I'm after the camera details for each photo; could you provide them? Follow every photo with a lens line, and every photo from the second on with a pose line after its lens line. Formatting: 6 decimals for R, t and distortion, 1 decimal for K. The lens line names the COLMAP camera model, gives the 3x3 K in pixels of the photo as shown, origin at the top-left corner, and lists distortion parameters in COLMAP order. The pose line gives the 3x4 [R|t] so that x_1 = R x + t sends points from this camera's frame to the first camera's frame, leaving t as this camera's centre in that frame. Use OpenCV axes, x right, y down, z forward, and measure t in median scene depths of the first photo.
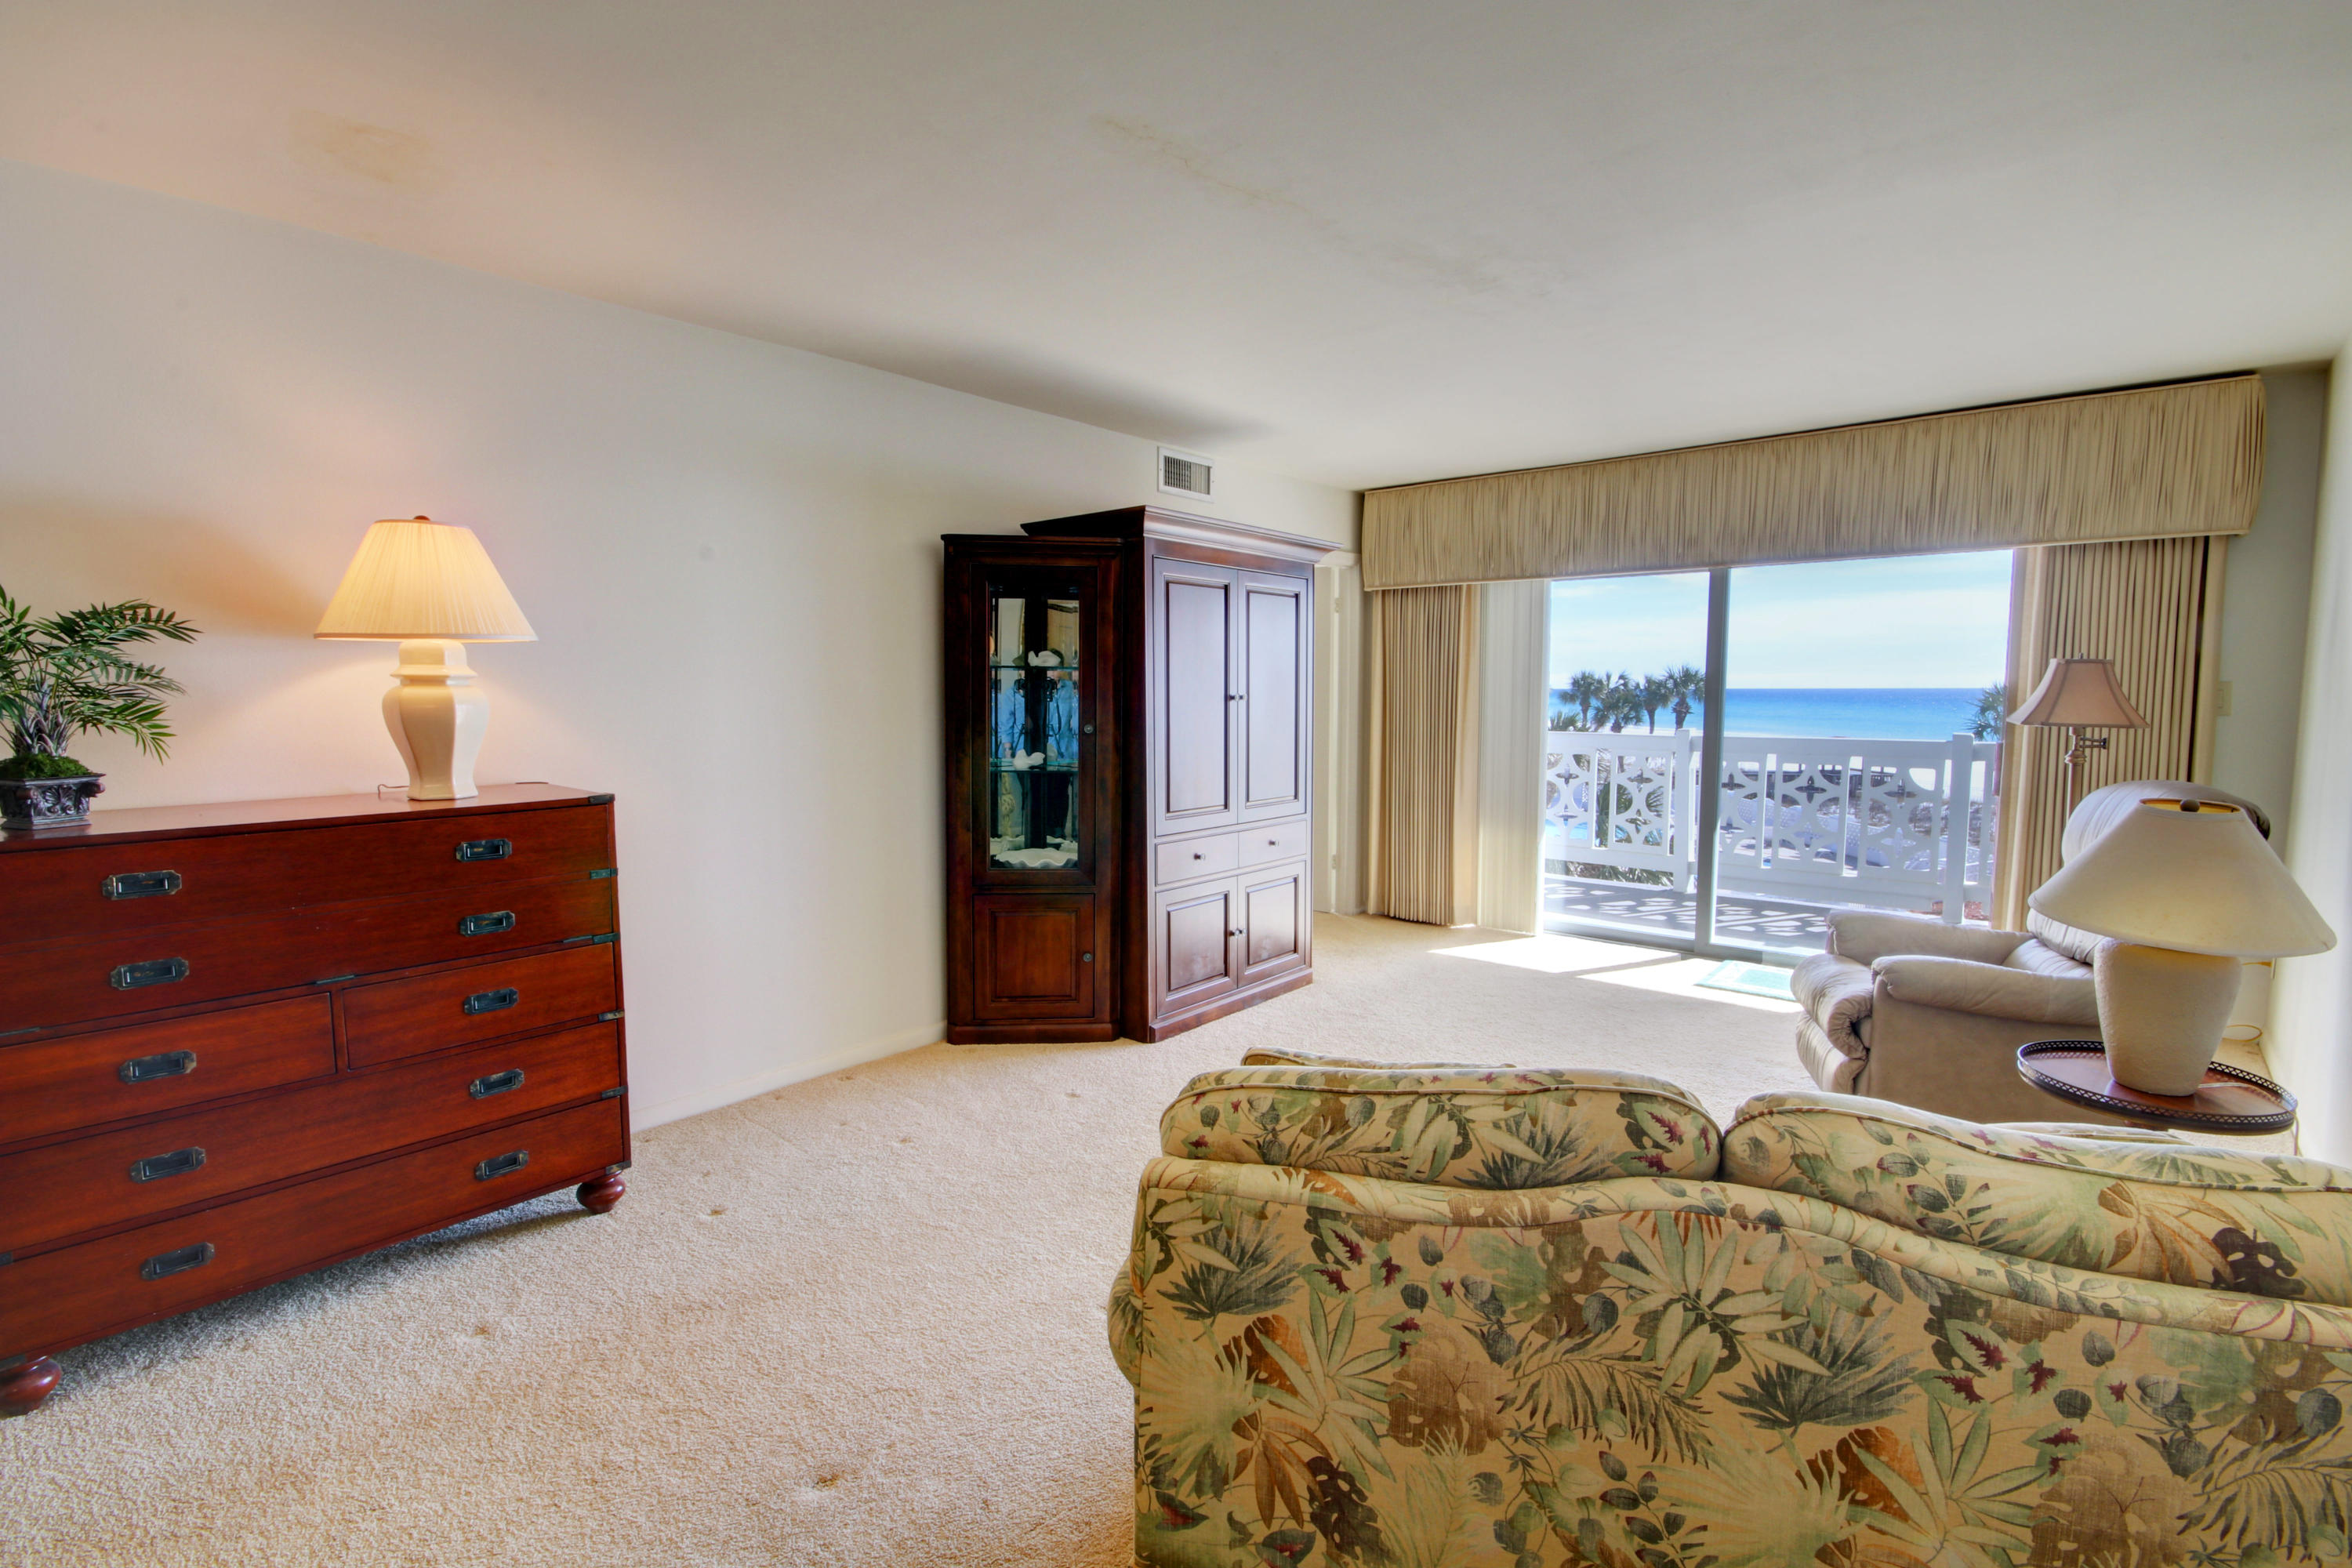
lens RADIAL K [[1076.4, 0, 1176.1], [0, 1076.4, 769.0], [0, 0, 1]] dist [-0.012107, -0.000768]
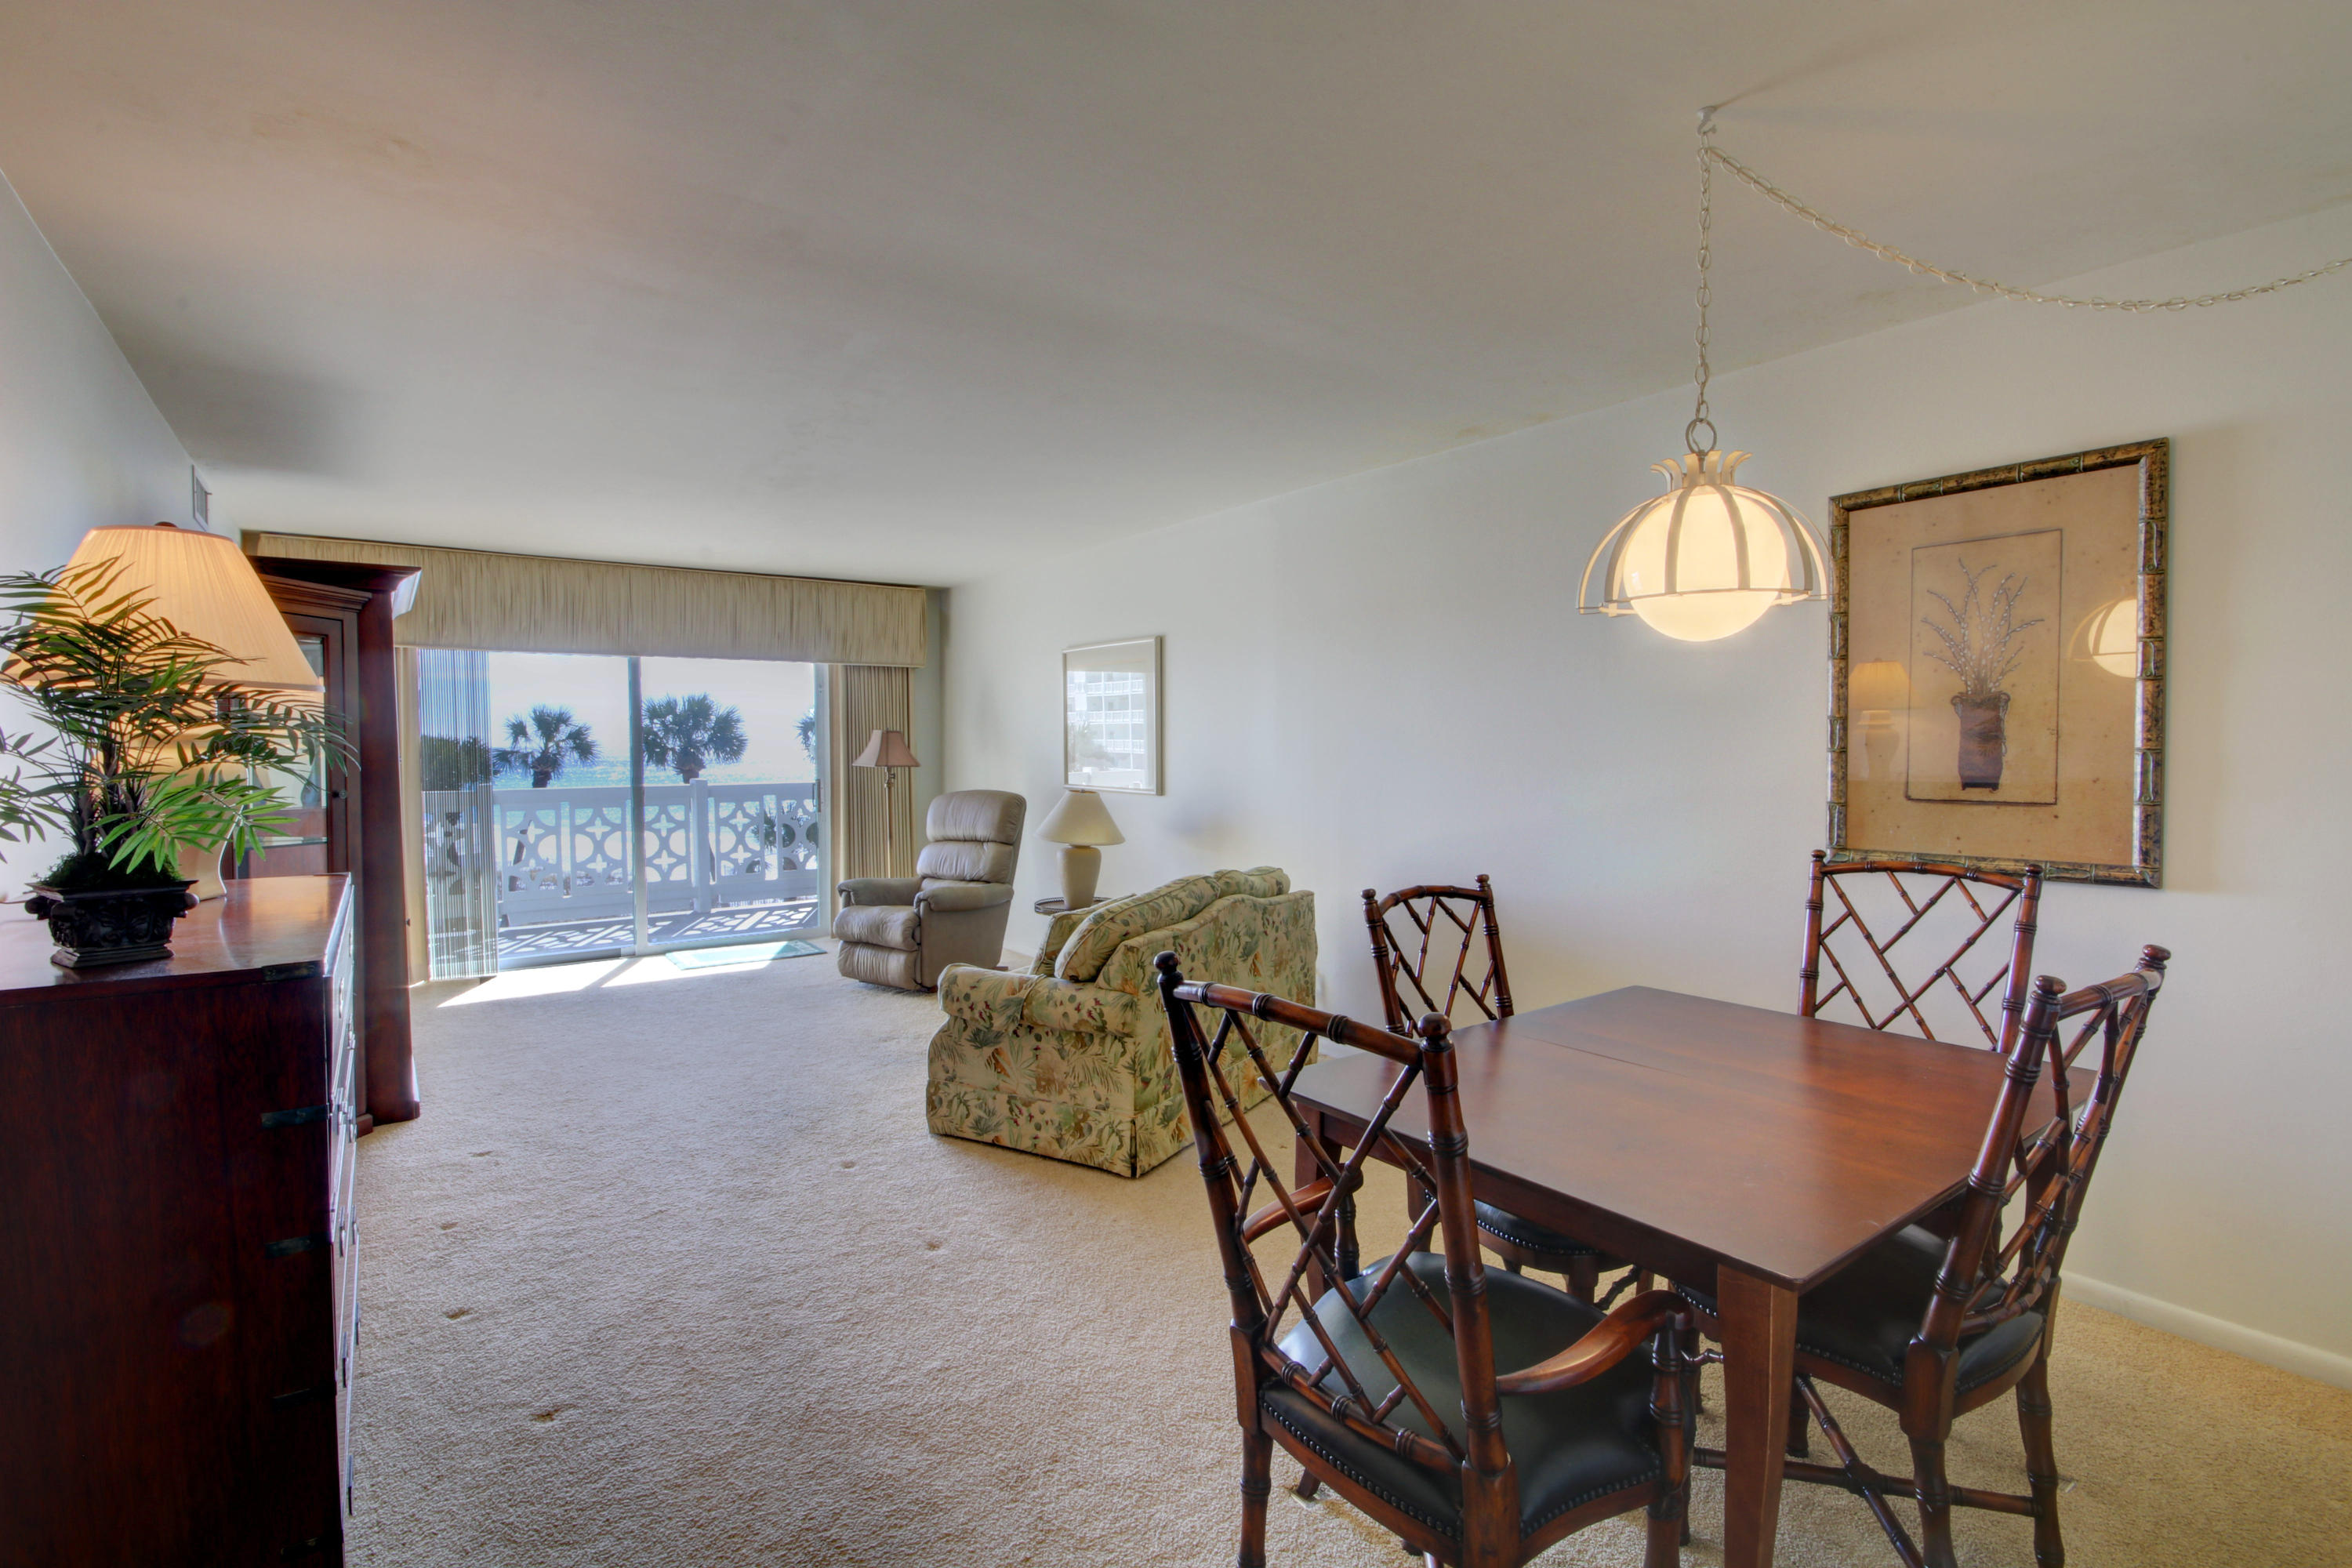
lens RADIAL K [[1076.4, 0, 1170.2], [0, 1076.4, 777.8], [0, 0, 1]] dist [-0.012107, -0.000768]
pose [[0.231730, -0.028287, 0.972369, -2.486965], [0.074573, 0.997152, 0.011236, -0.025812], [-0.969918, 0.069908, 0.233179, 0.336490]]
